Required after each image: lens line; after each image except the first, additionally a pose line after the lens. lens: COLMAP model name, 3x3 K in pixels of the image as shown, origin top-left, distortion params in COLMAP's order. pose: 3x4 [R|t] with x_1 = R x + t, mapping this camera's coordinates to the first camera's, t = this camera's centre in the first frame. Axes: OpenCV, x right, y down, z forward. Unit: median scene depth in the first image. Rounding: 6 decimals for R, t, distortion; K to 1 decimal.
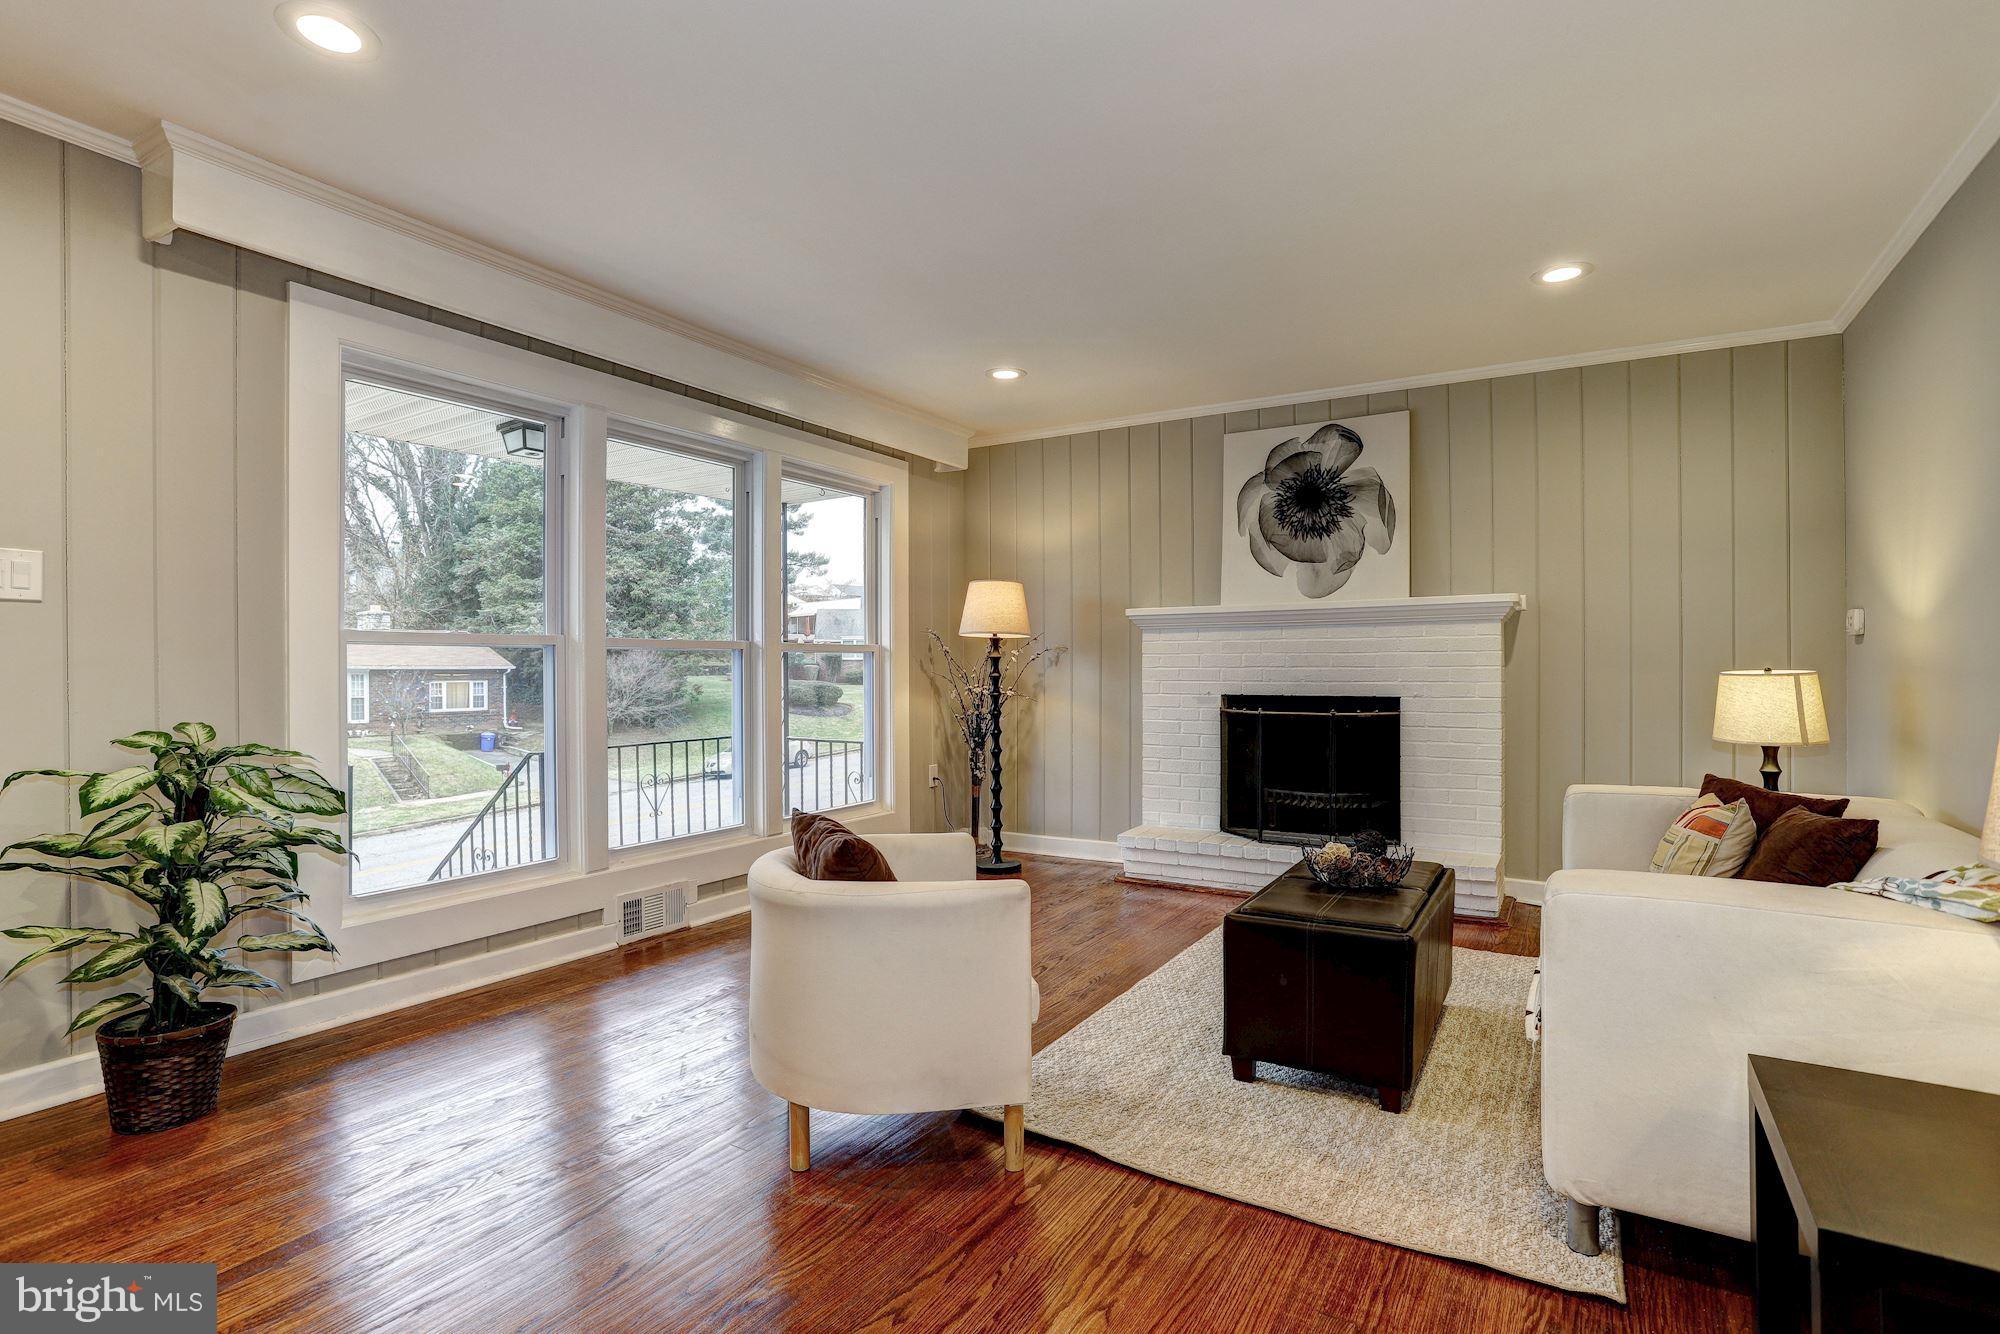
lens RADIAL K [[985.4, 0, 1000.0], [0, 985.4, 667.0], [0, 0, 1]] dist [-0.070522, 0.032759]
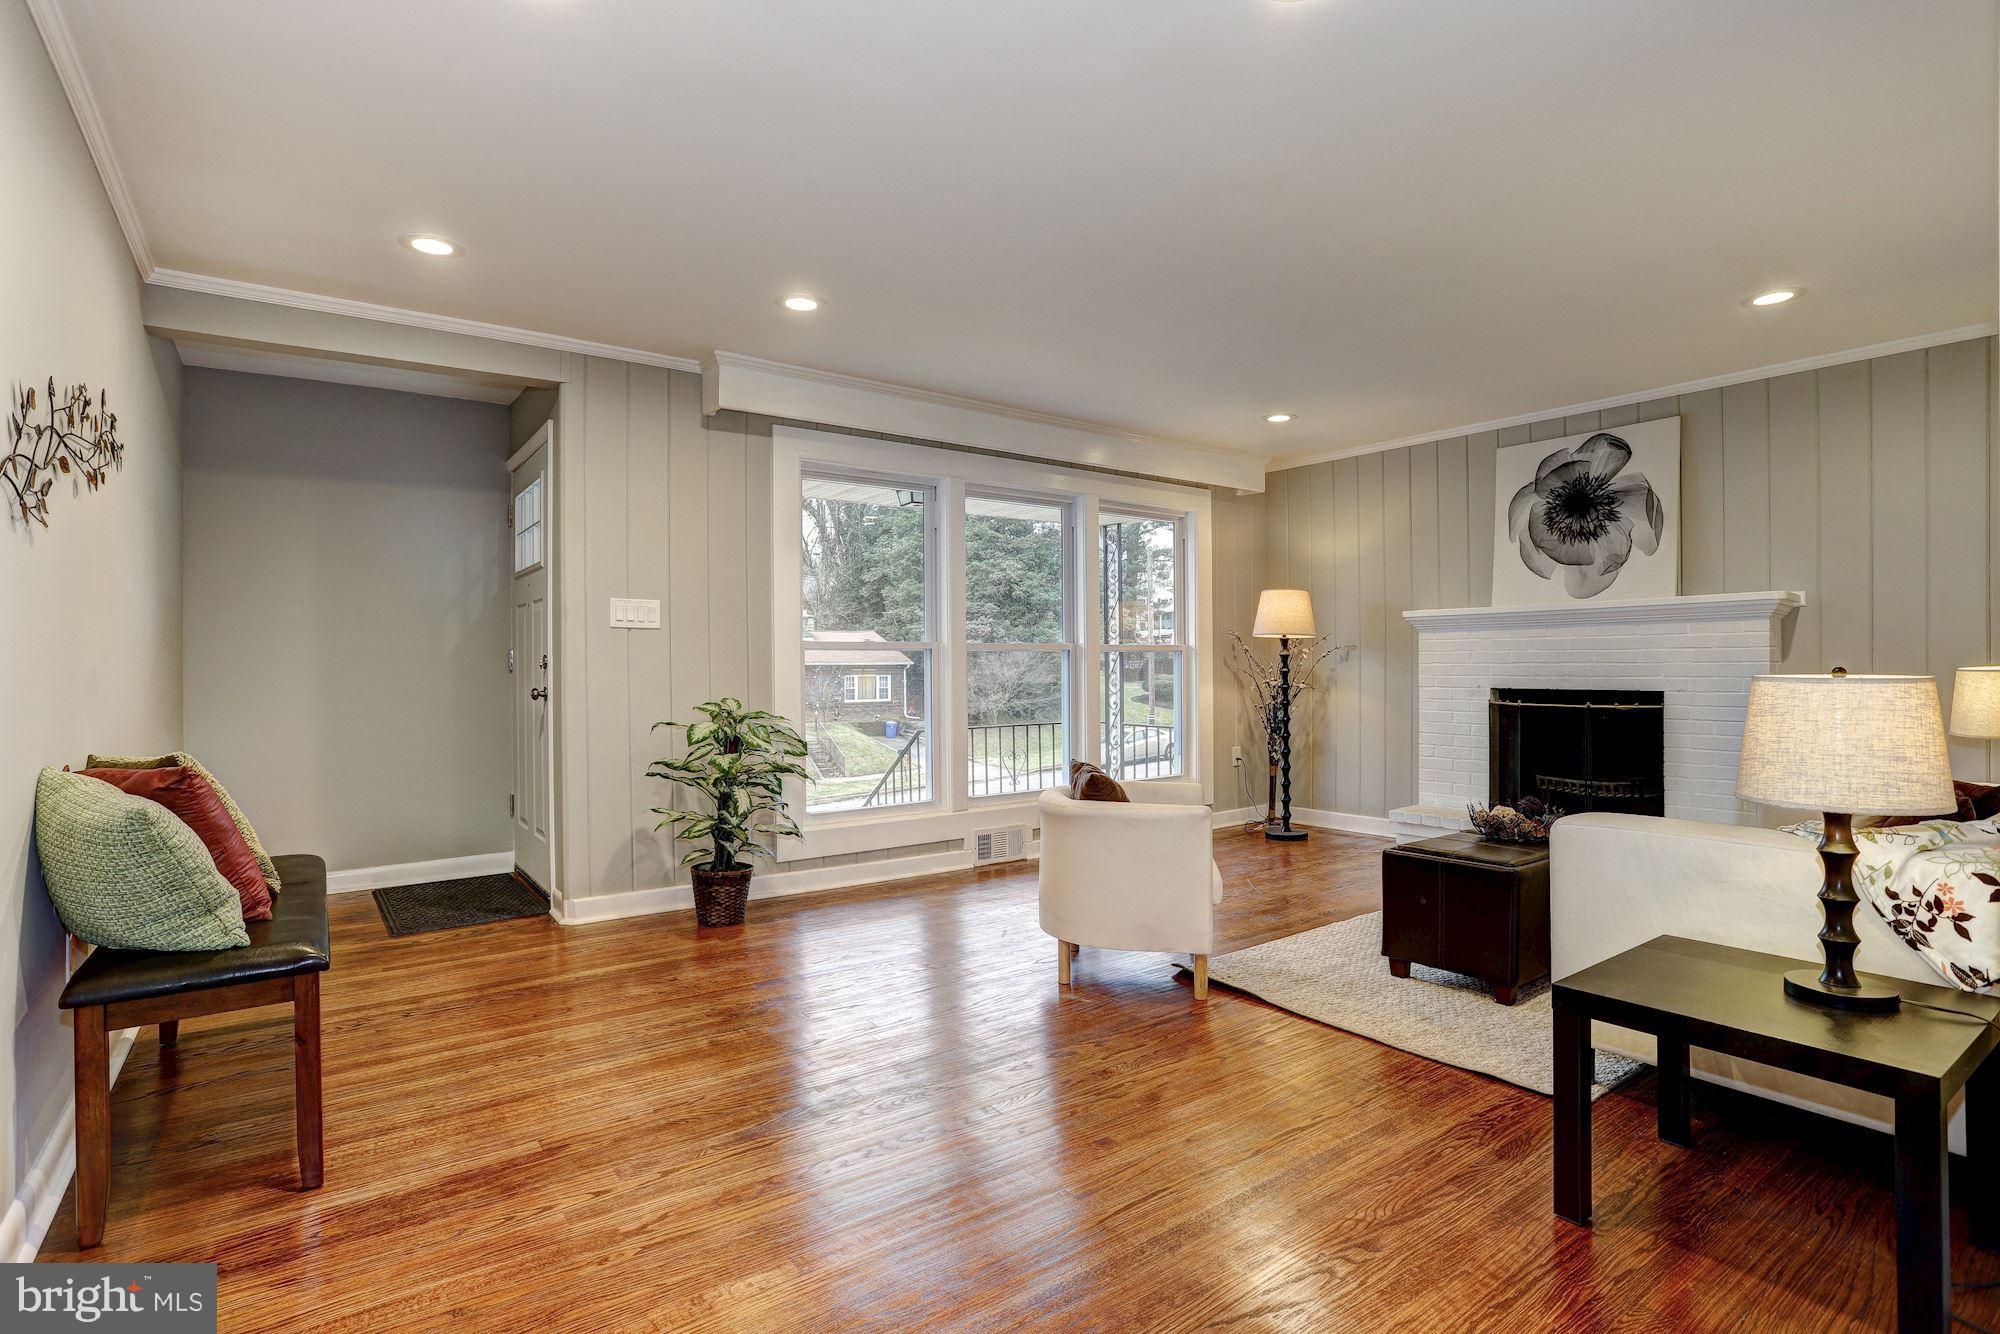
lens RADIAL K [[985.4, 0, 1000.0], [0, 985.4, 667.0], [0, 0, 1]] dist [-0.070522, 0.032759]
pose [[0.929972, -0.000856, -0.367629, 0.116958], [0.002743, 0.999986, 0.004611, -0.001942], [0.367620, -0.005296, 0.929961, -0.215292]]
